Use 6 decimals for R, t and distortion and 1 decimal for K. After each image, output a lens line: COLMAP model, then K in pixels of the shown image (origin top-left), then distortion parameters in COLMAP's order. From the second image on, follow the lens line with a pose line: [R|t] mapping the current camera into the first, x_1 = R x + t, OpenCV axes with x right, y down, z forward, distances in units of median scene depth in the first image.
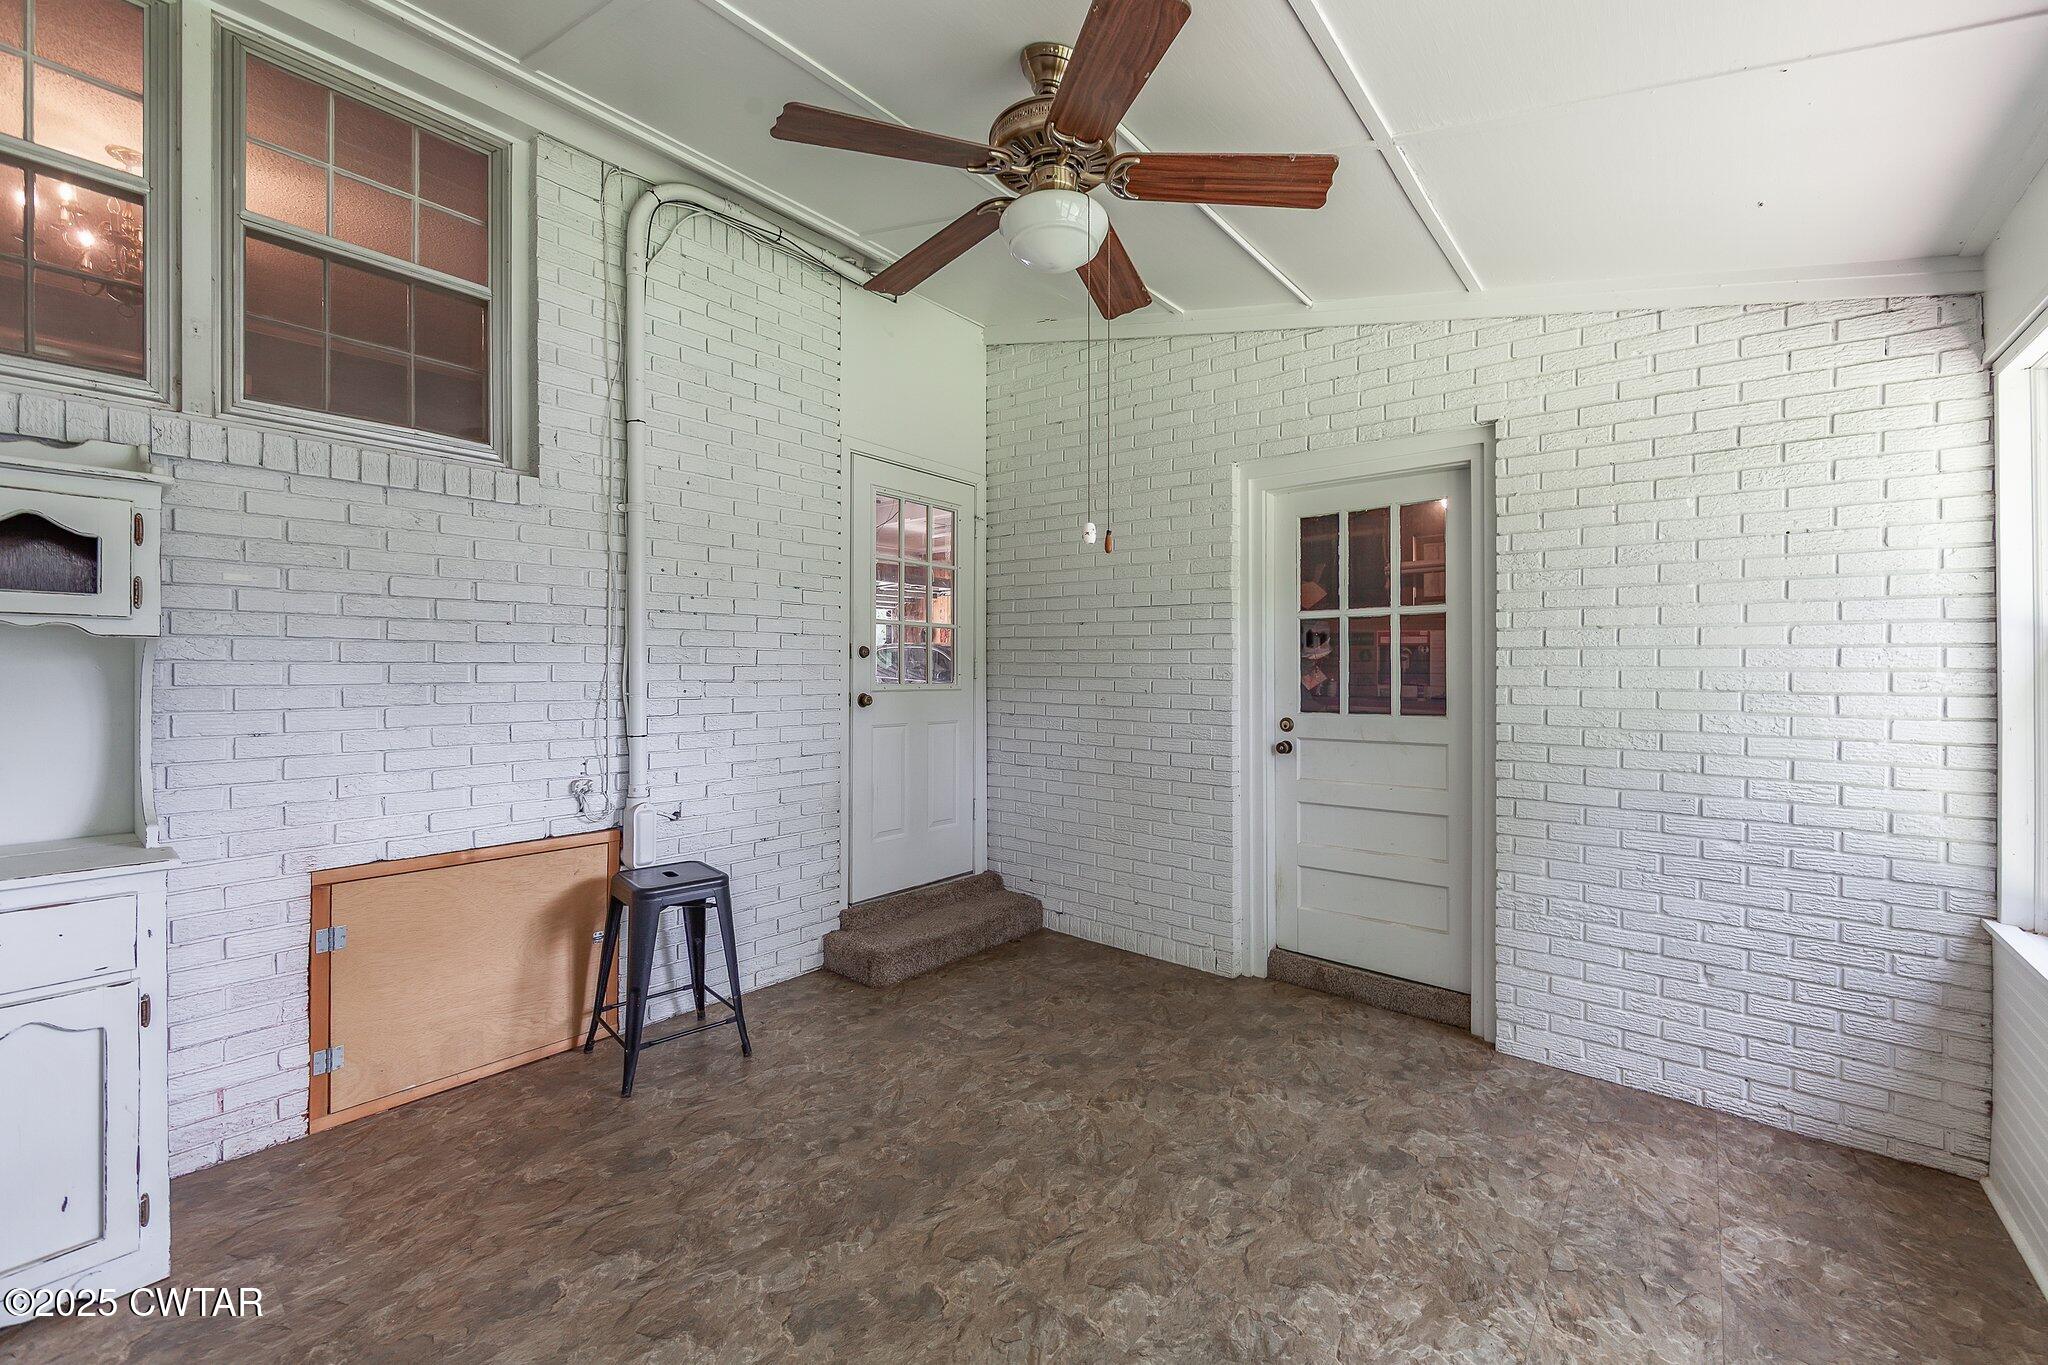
lens RADIAL K [[816.3, 0, 1041.8], [0, 816.3, 671.8], [0, 0, 1]] dist [-0.000240, 0.000058]
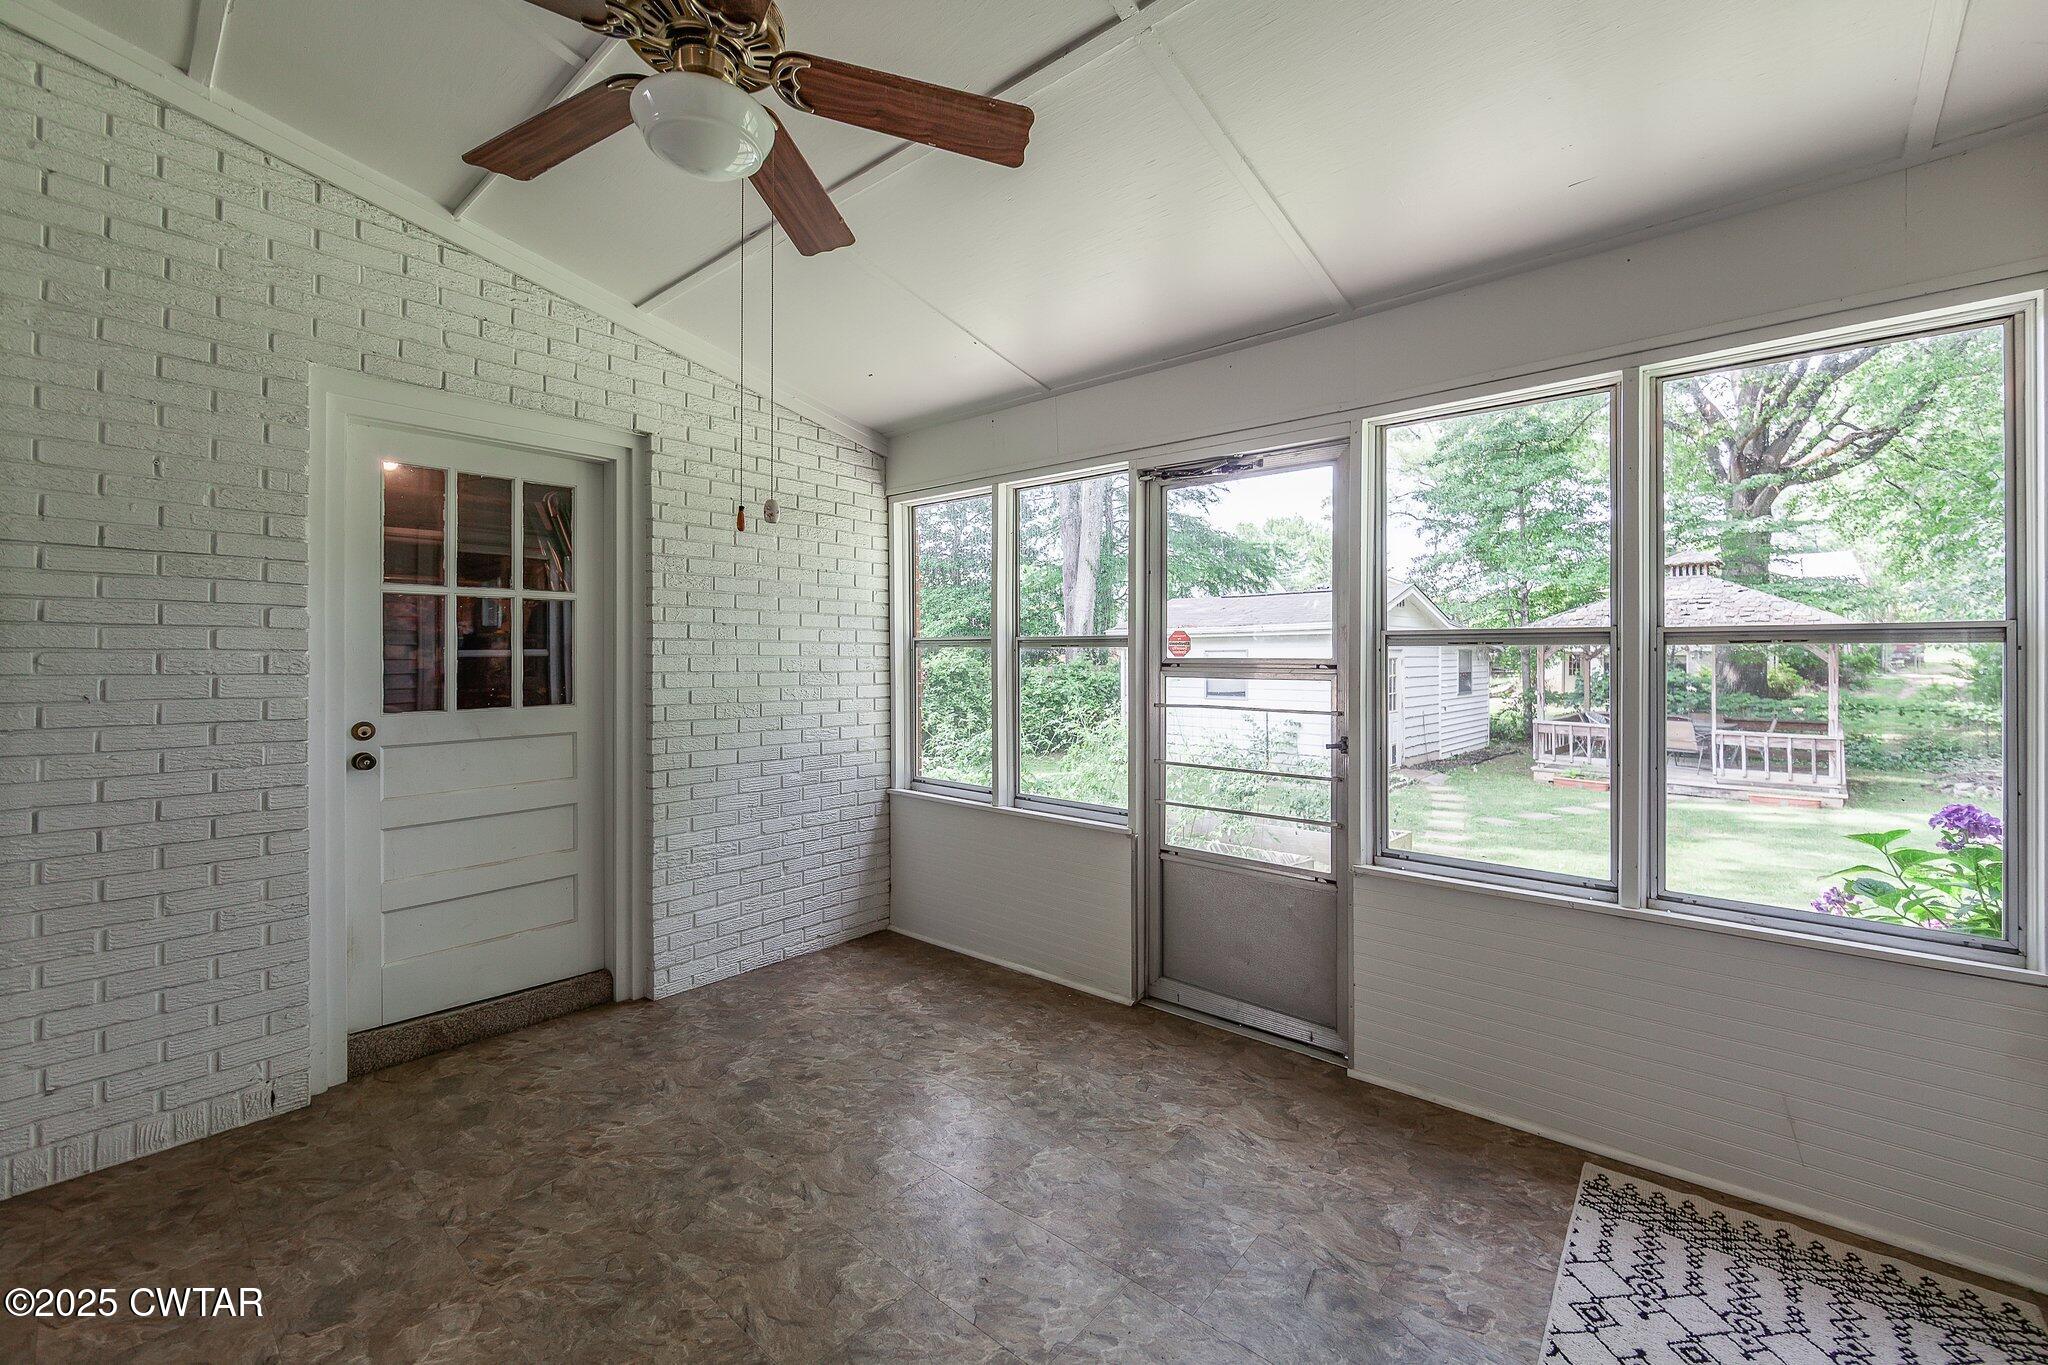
lens RADIAL K [[827.8, 0, 1030.7], [0, 827.8, 651.3], [0, 0, 1]] dist [0.001955, 0.000017]
pose [[0.028296, 0.003920, 0.999592, -0.560157], [0.002524, 0.999989, -0.003993, -0.005644], [-0.999596, 0.002636, 0.028286, 0.454448]]
